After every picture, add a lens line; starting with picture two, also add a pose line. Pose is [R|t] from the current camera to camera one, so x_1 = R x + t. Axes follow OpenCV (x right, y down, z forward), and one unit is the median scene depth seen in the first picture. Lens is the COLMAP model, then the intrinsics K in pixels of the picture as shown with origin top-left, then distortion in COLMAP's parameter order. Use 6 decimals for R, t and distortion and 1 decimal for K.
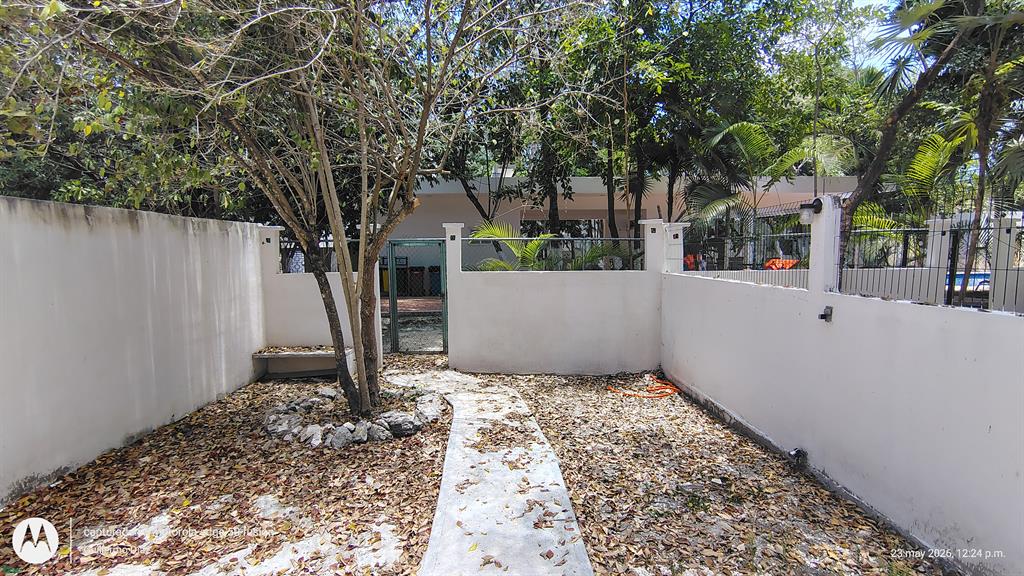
lens RADIAL K [[478.9, 0, 508.3], [0, 478.9, 289.1], [0, 0, 1]] dist [-0.004440, 0.000493]
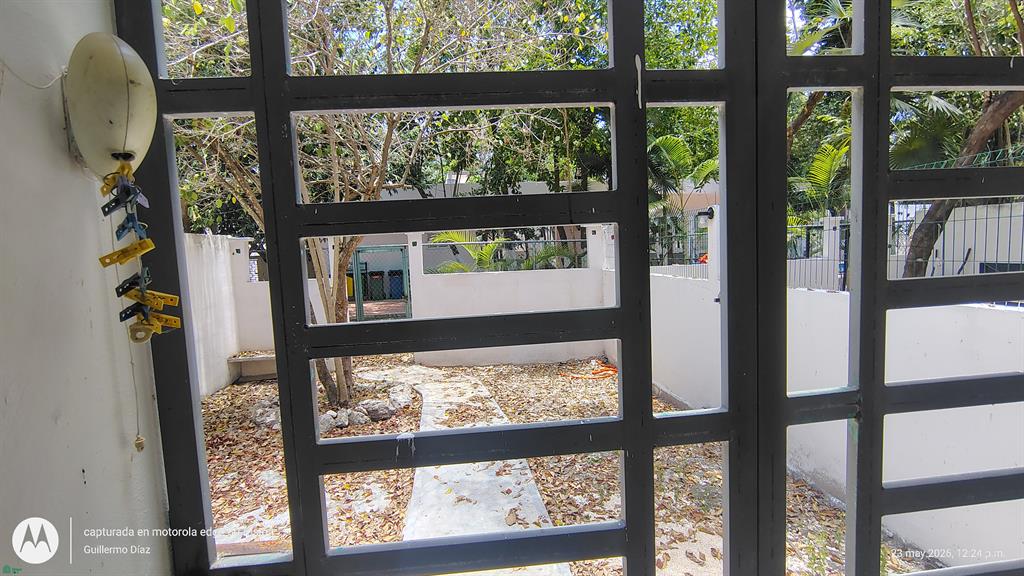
lens RADIAL K [[478.9, 0, 508.3], [0, 478.9, 289.1], [0, 0, 1]] dist [-0.004440, 0.000493]
pose [[0.995371, -0.035749, 0.089214, -0.004977], [0.035923, 0.999354, -0.000346, 0.005611], [-0.089144, 0.003549, 0.996012, -0.140972]]
